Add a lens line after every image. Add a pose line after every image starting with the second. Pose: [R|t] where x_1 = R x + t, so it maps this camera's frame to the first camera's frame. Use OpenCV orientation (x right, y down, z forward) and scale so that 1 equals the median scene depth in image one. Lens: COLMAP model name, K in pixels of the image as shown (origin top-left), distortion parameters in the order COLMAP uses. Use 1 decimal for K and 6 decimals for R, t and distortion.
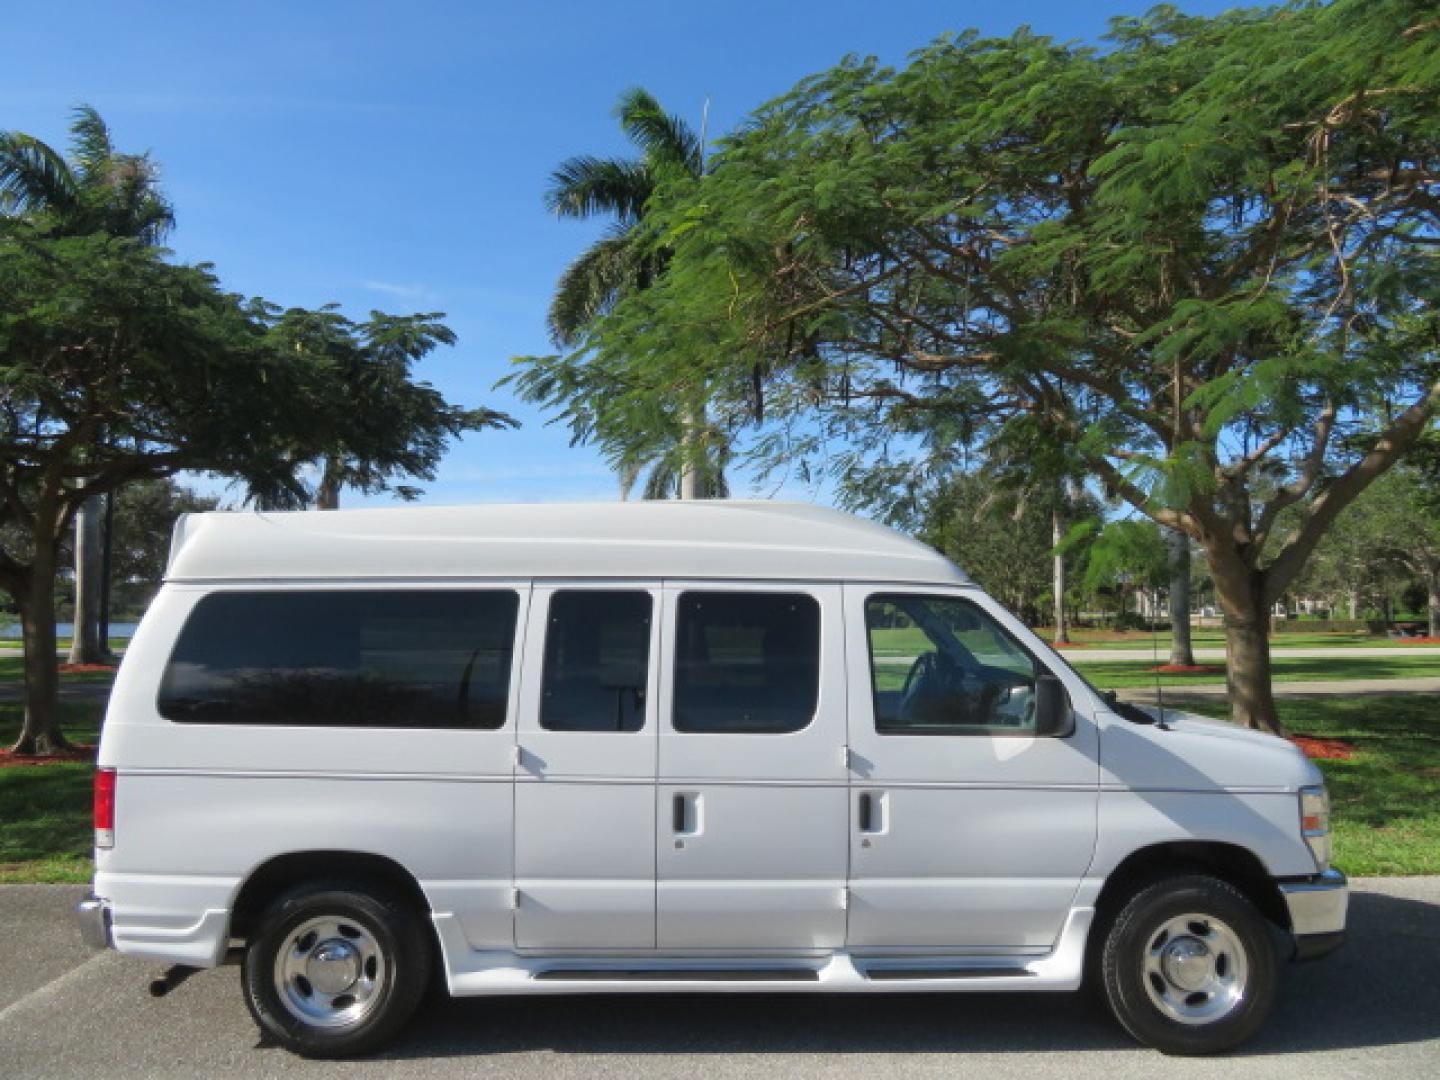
lens RADIAL K [[1029.3, 0, 720.5], [0, 1029.3, 538.5], [0, 0, 1]] dist [-0.011548, 0.006815]
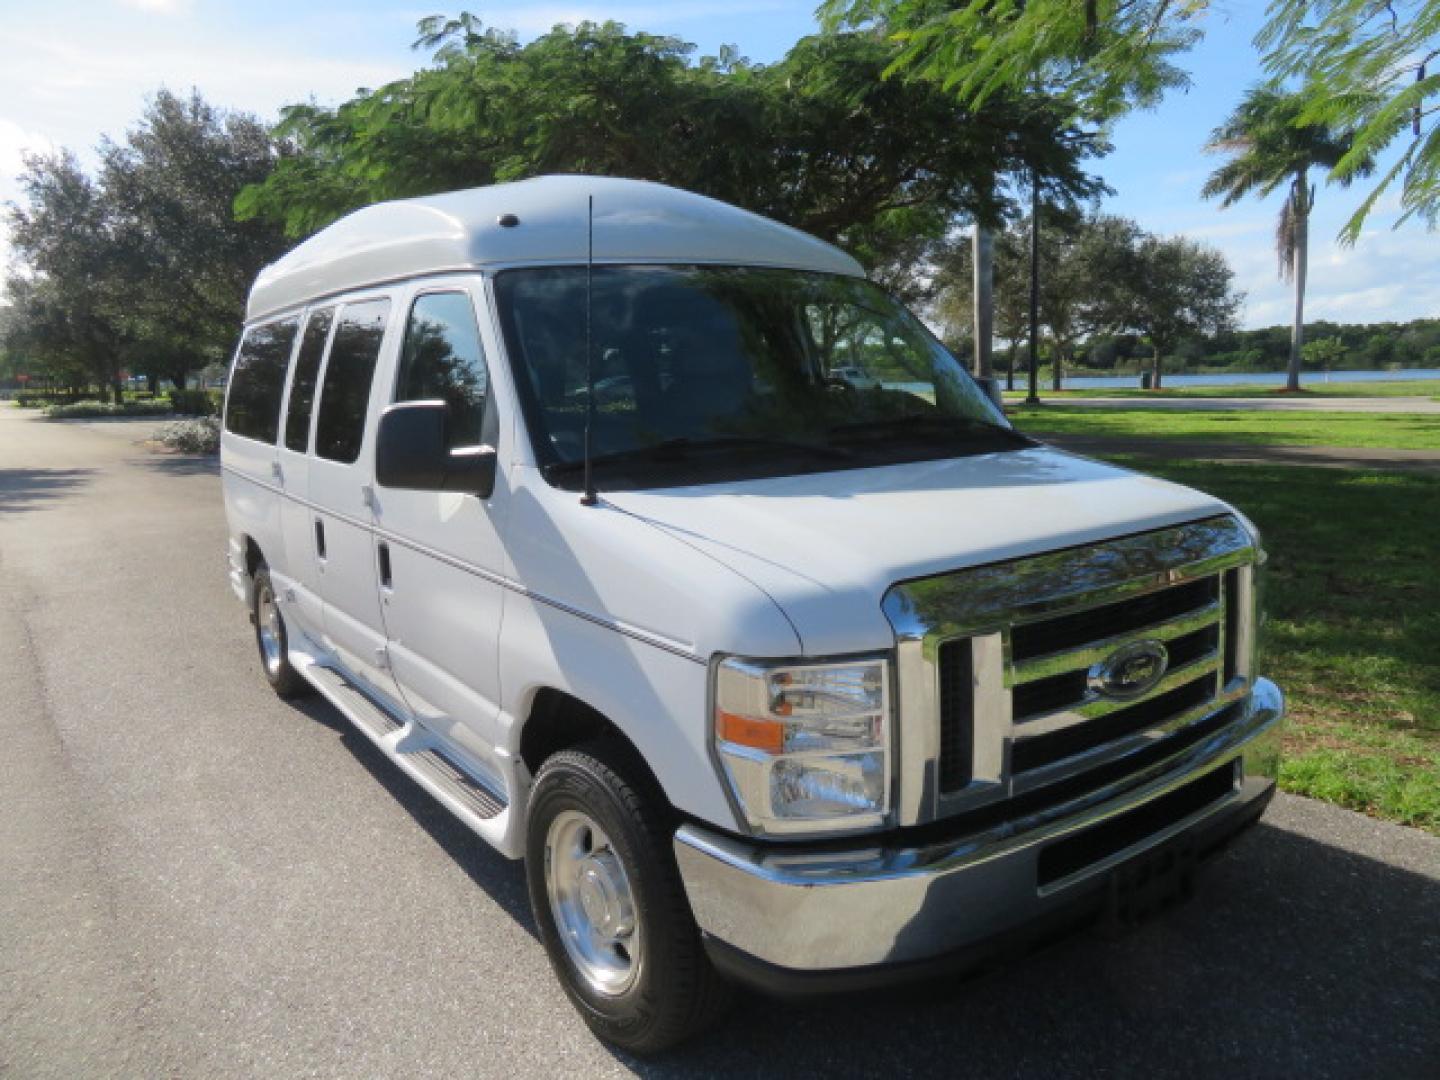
lens RADIAL K [[1025.4, 0, 720.0], [0, 1025.4, 540.0], [0, 0, 1]] dist [-0.009421, -0.000658]
pose [[0.565953, 0.118875, -0.815822, 0.960710], [0.080606, 0.976831, 0.198254, 0.102750], [0.820488, -0.177962, 0.543258, 0.771536]]
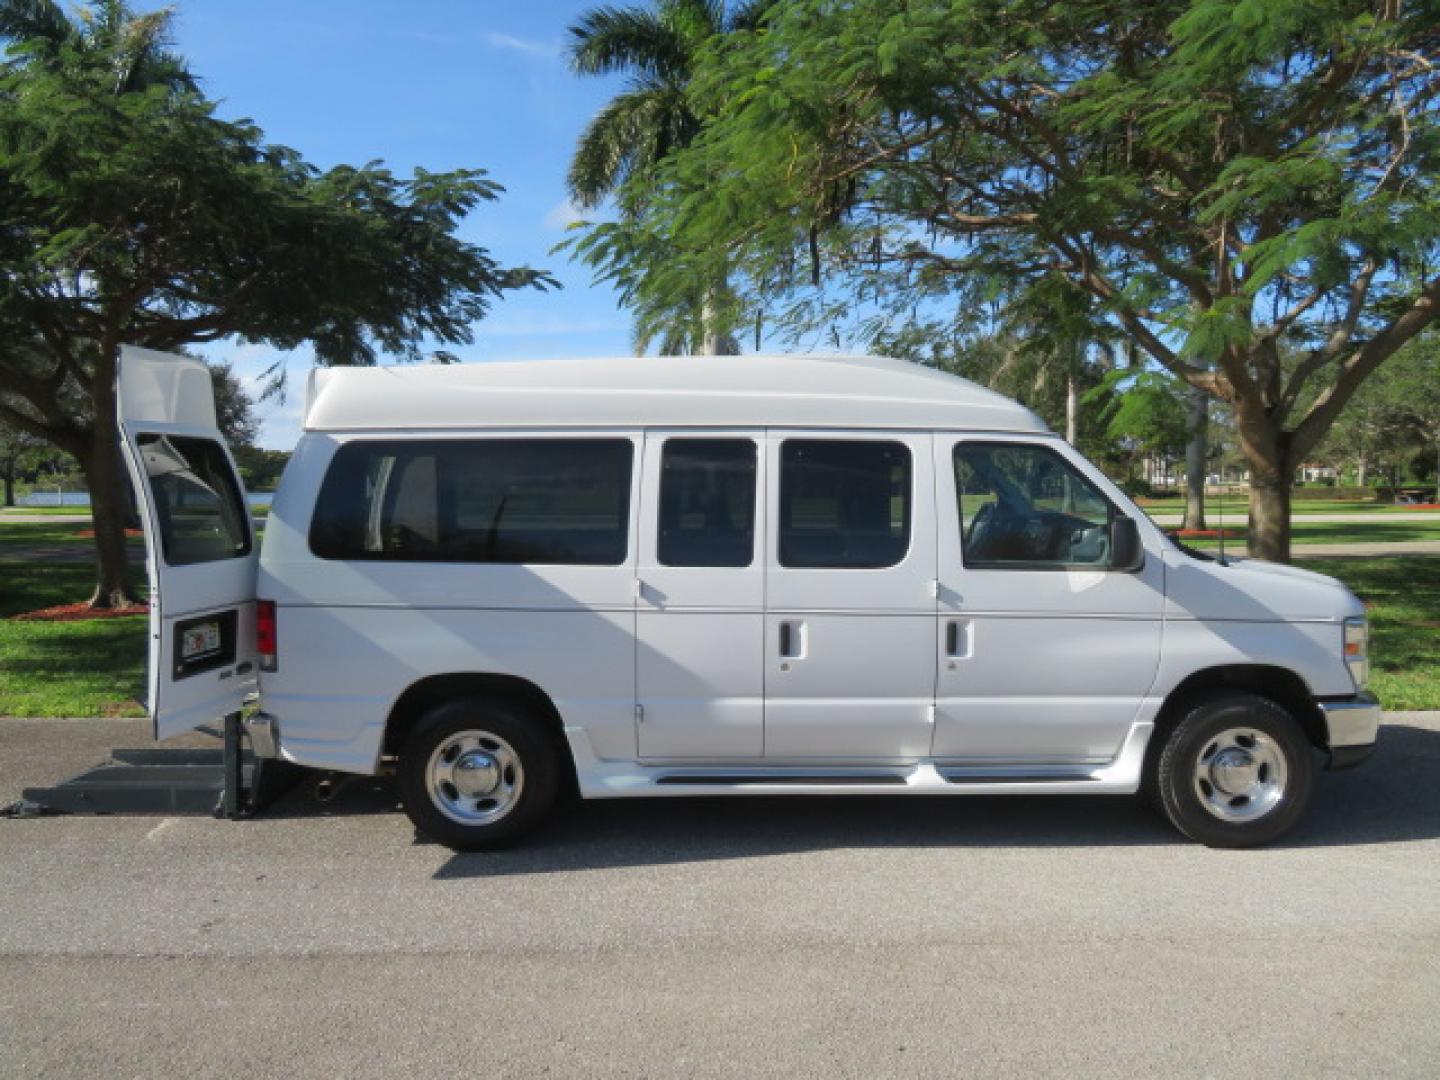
lens RADIAL K [[1029.3, 0, 720.5], [0, 1029.3, 538.5], [0, 0, 1]] dist [-0.011548, 0.006815]
pose [[0.999992, -0.001209, -0.003813, -0.103699], [0.001682, 0.991938, 0.126716, 0.017817], [0.003629, -0.126722, 0.991932, -0.086973]]
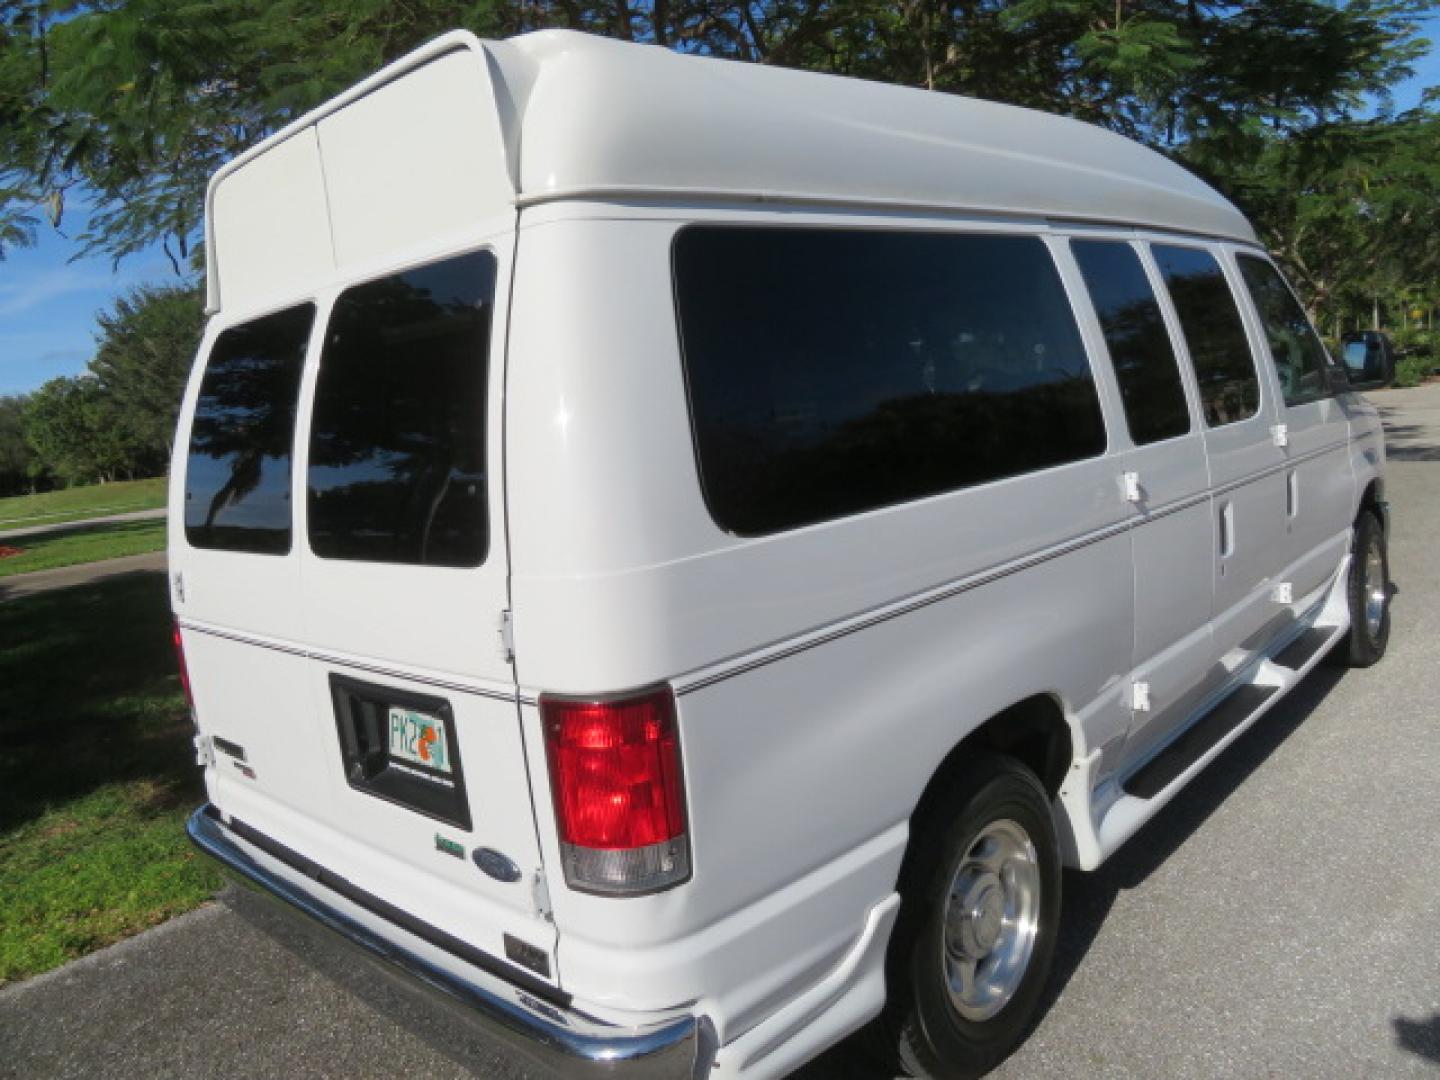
lens RADIAL K [[1027.0, 0, 721.5], [0, 1027.0, 536.9], [0, 0, 1]] dist [-0.005635, -0.000879]
pose [[0.699710, -0.178233, 0.691837, -0.819285], [0.066326, 0.980404, 0.185494, 0.103258], [-0.711342, -0.083905, 0.697820, 0.720065]]
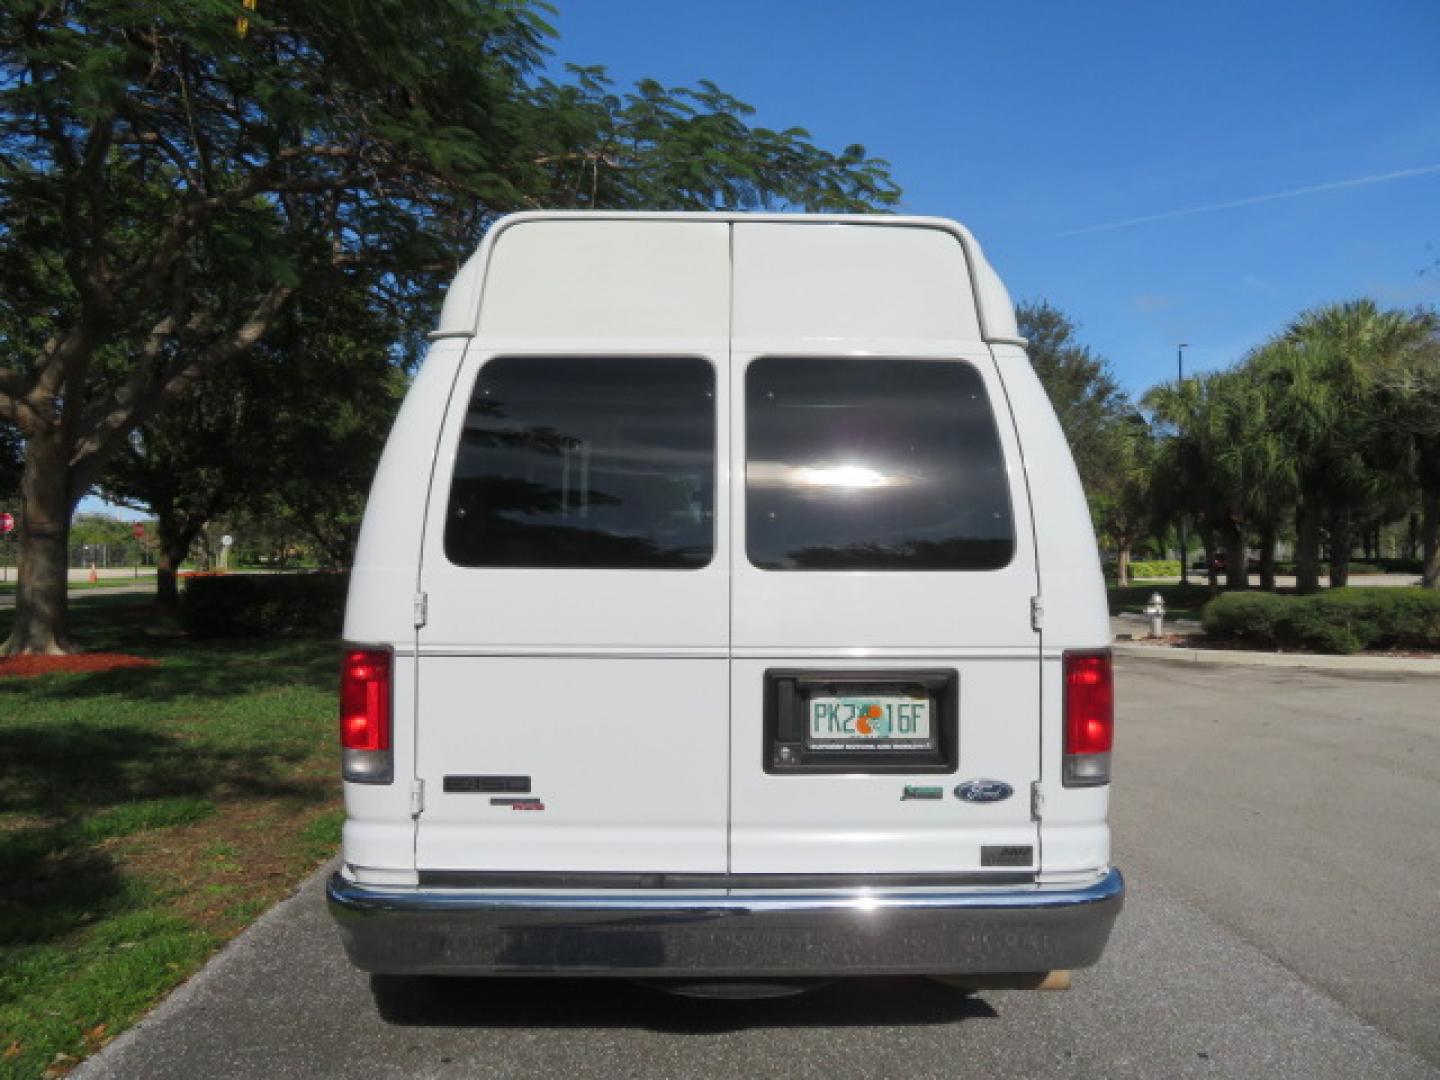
lens RADIAL K [[1028.6, 0, 720.0], [0, 1028.6, 540.0], [0, 0, 1]] dist [-0.009135, 0.003317]
pose [[0.018906, 0.009955, 0.999772, -1.193204], [-0.065668, 0.997804, -0.008694, 0.181503], [-0.997662, -0.065489, 0.019518, 1.212571]]
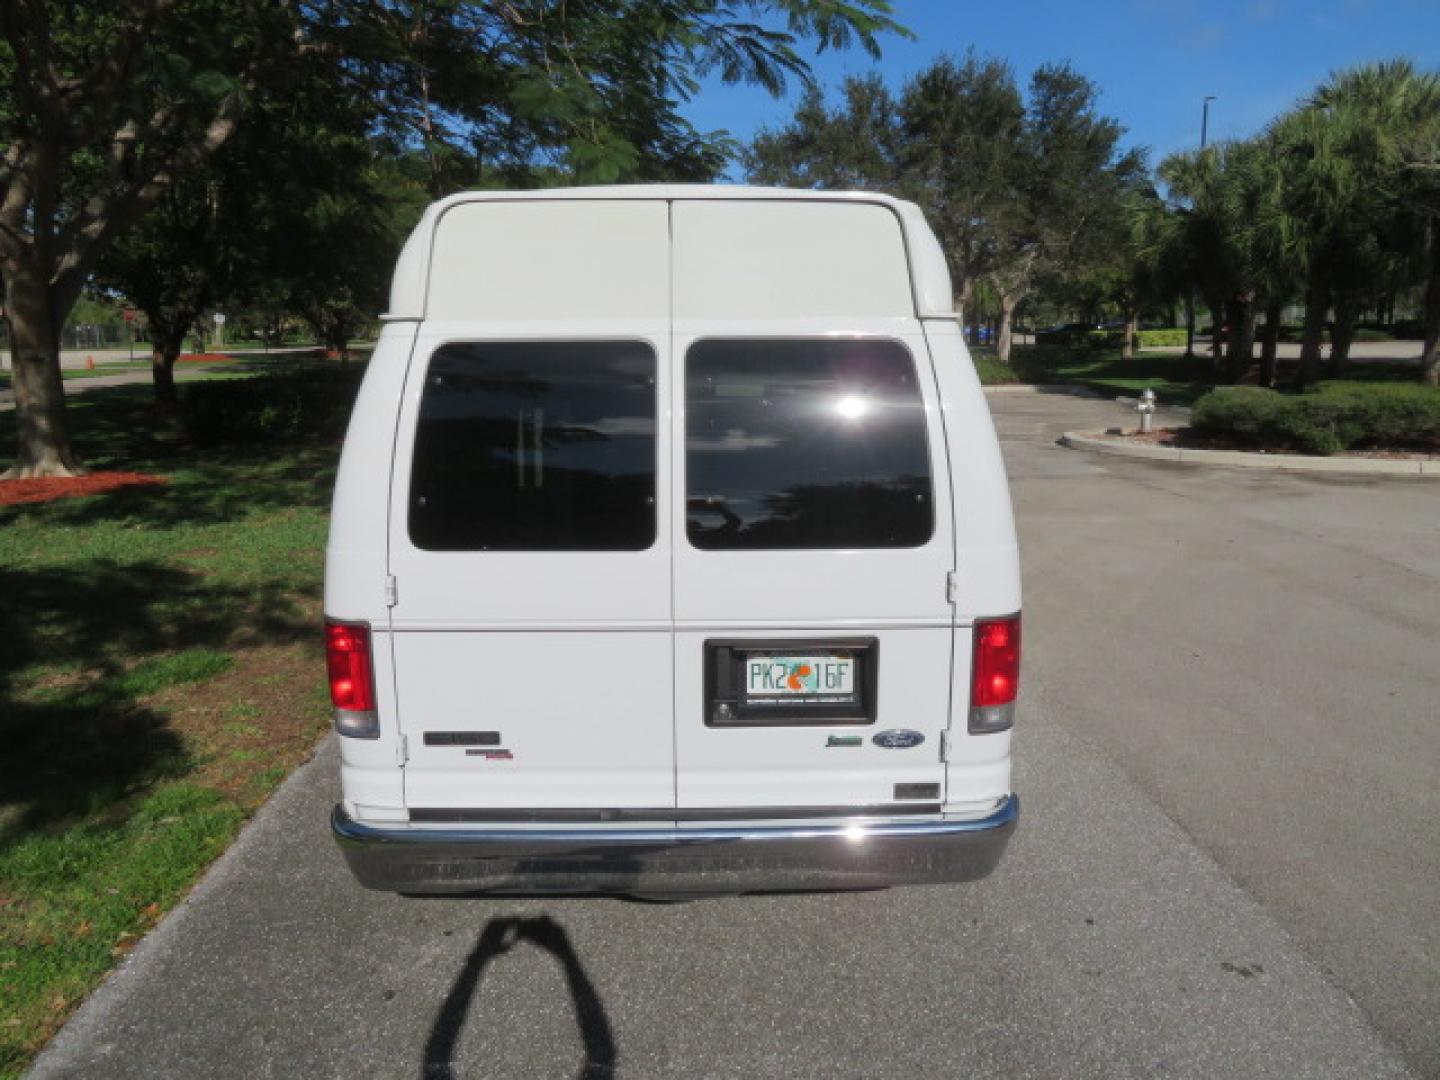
lens RADIAL K [[1025.4, 0, 720.0], [0, 1025.4, 540.0], [0, 0, 1]] dist [-0.009421, -0.000658]
pose [[0.021213, -0.213145, 0.976790, -1.227282], [-0.054218, 0.975327, 0.214003, 0.050539], [-0.998304, -0.057500, 0.009134, 1.182314]]
